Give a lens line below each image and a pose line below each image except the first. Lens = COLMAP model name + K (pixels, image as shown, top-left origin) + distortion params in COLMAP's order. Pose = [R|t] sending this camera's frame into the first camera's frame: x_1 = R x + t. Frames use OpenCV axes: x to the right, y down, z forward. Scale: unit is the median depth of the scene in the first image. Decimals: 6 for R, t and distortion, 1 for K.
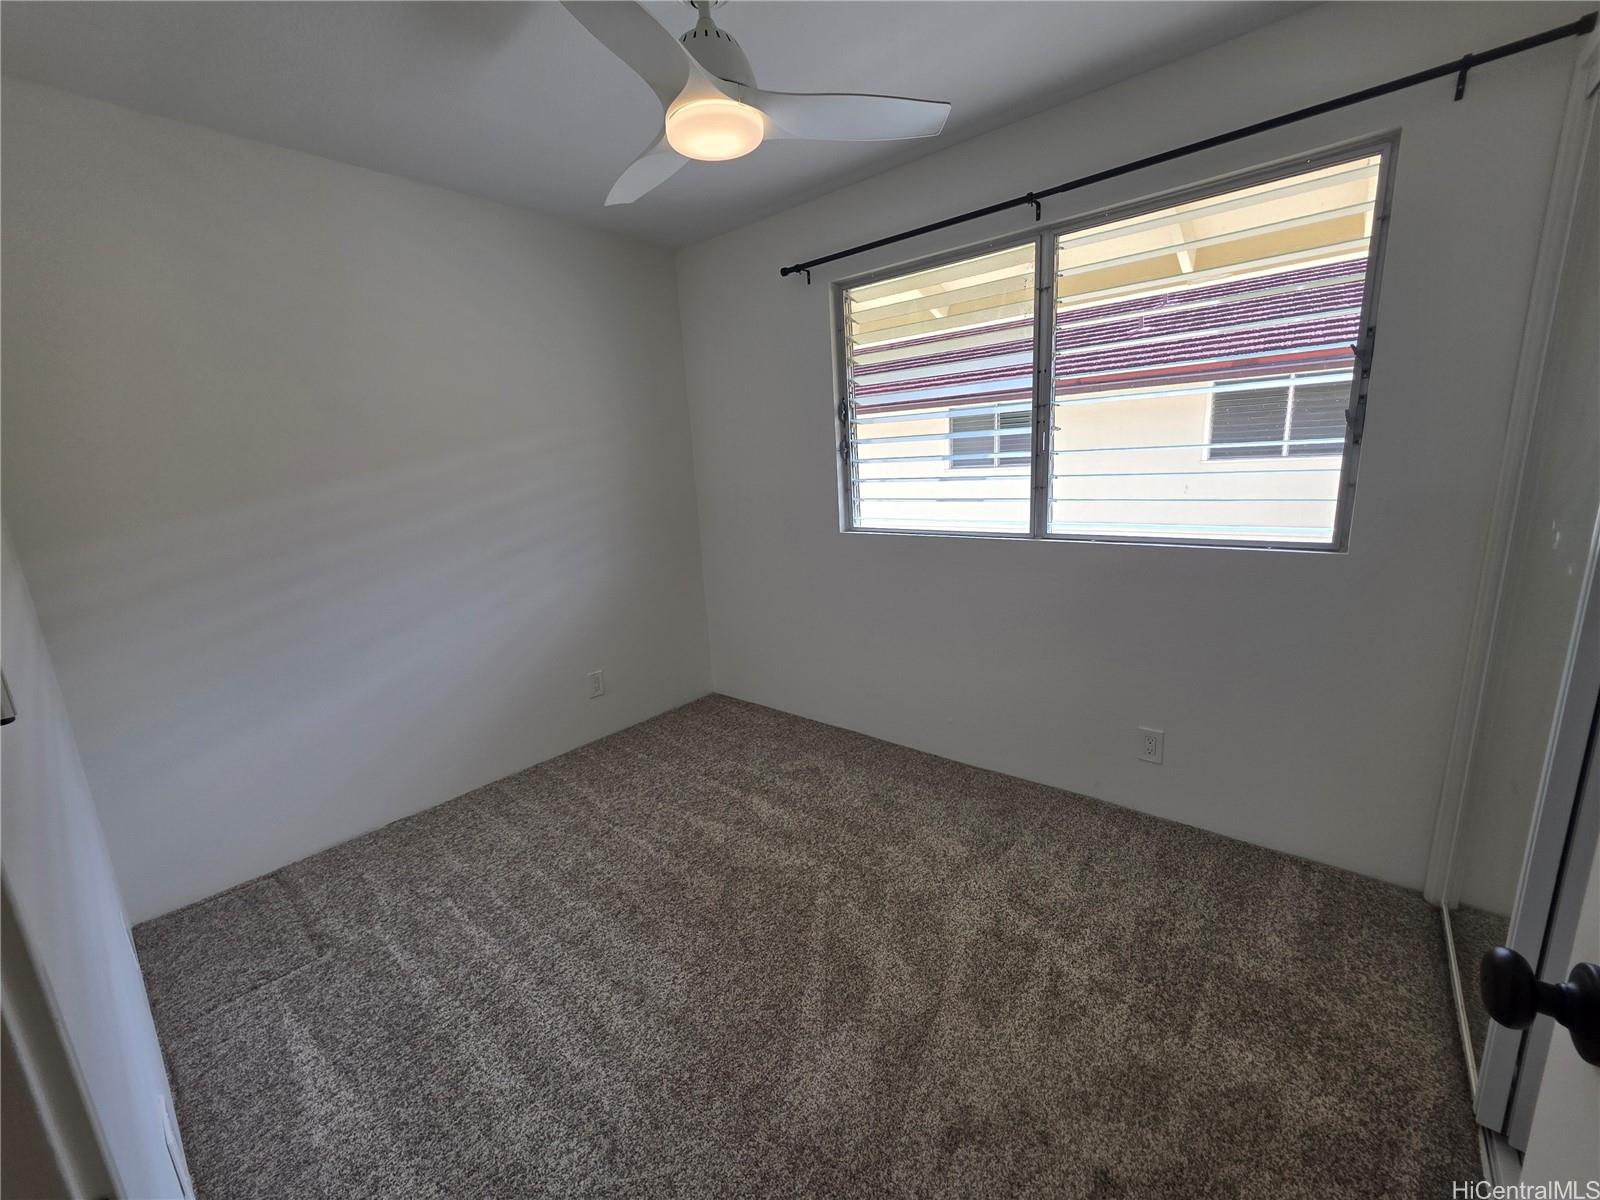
lens RADIAL K [[644.2, 0, 808.9], [0, 644.2, 597.6], [0, 0, 1]] dist [0.000355, 0.000356]
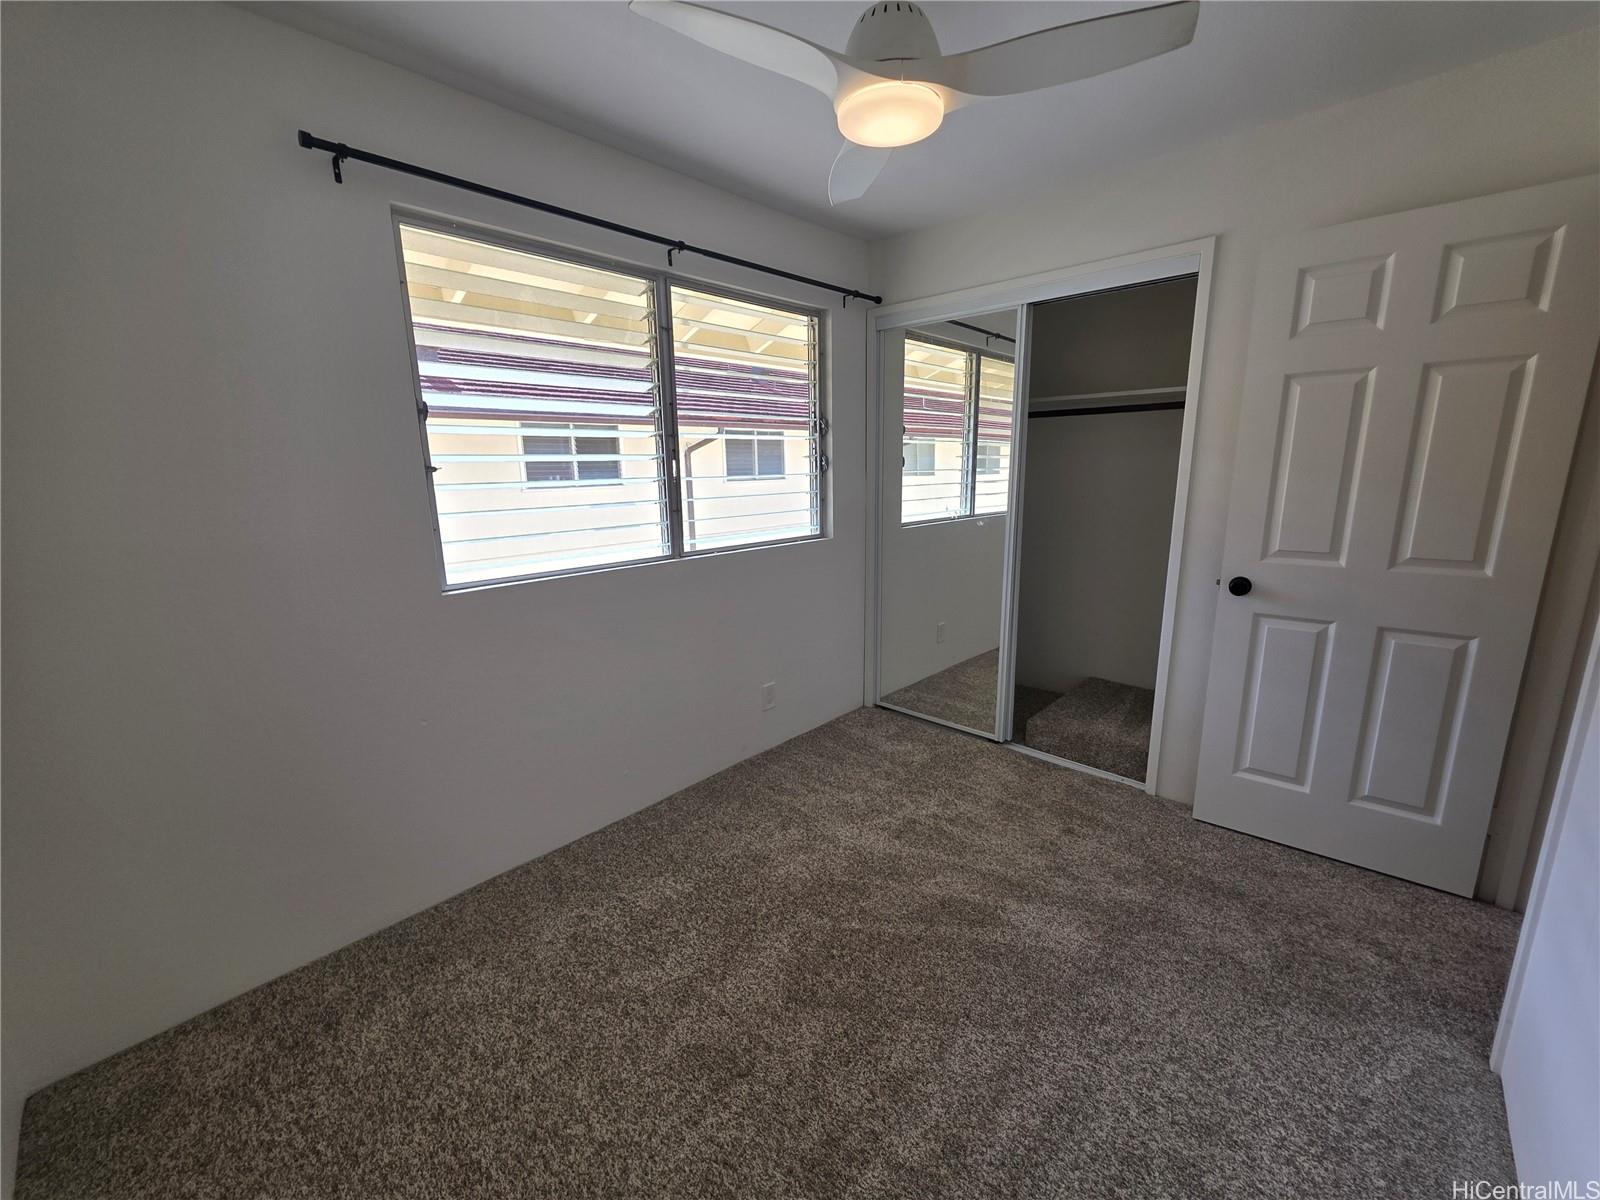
lens RADIAL K [[644.2, 0, 808.9], [0, 644.2, 597.6], [0, 0, 1]] dist [0.000355, 0.000356]
pose [[0.045956, -0.156802, 0.986560, -0.786201], [0.225751, 0.963684, 0.142651, -0.146640], [-0.973100, 0.216161, 0.079685, 0.796791]]
